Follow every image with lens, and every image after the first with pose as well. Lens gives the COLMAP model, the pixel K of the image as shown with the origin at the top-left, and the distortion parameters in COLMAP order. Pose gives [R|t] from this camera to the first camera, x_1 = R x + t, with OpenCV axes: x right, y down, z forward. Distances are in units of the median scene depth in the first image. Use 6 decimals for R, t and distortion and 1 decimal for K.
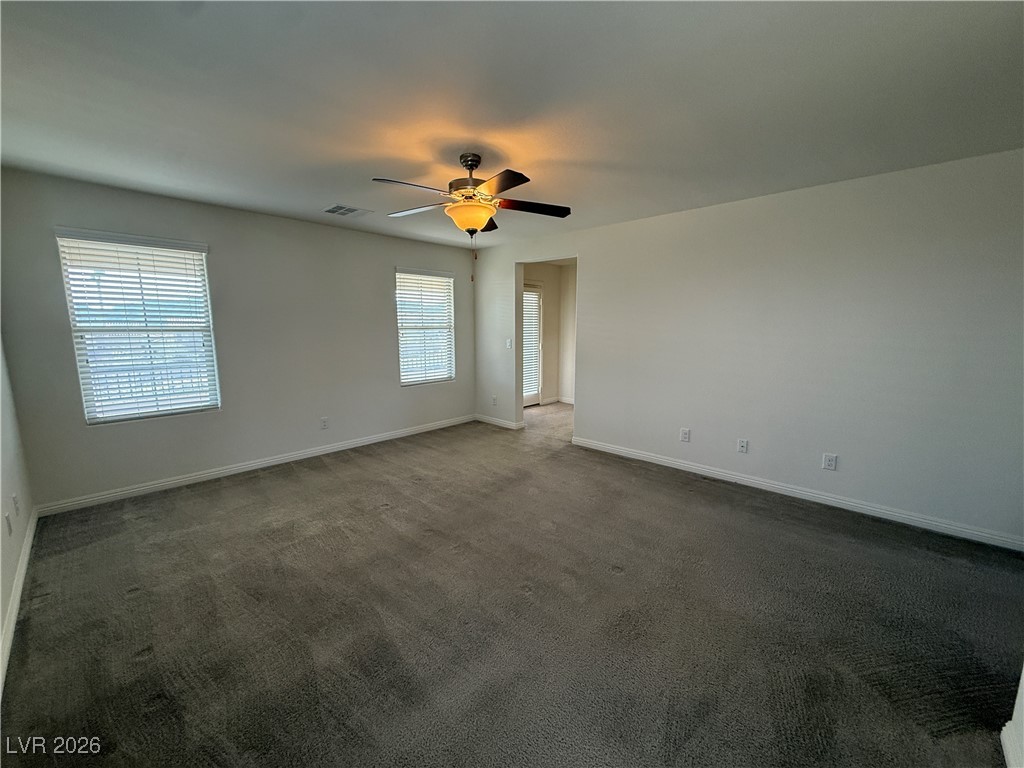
lens RADIAL K [[408.0, 0, 513.9], [0, 408.0, 379.4], [0, 0, 1]] dist [0.000836, 0.000295]
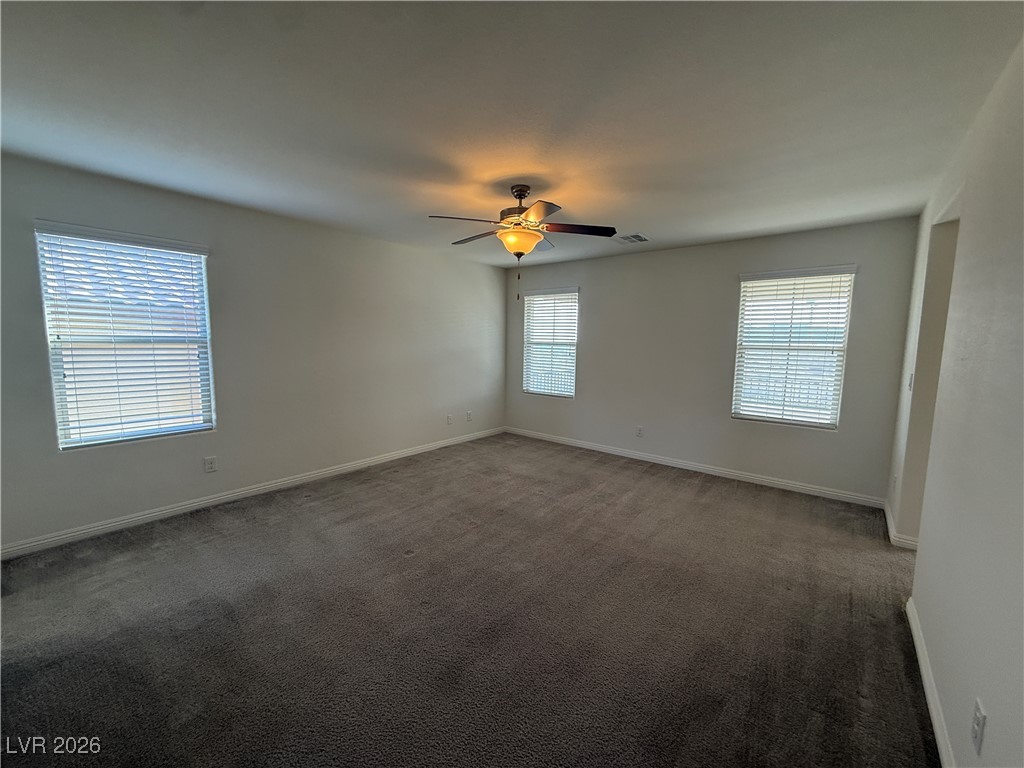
lens RADIAL K [[408.0, 0, 513.0], [0, 408.0, 380.2], [0, 0, 1]] dist [0.000836, 0.000295]
pose [[0.070008, 0.100256, -0.992496, 0.609910], [-0.145136, 0.985374, 0.089299, -0.079508], [0.986932, 0.137795, 0.083535, 0.572355]]
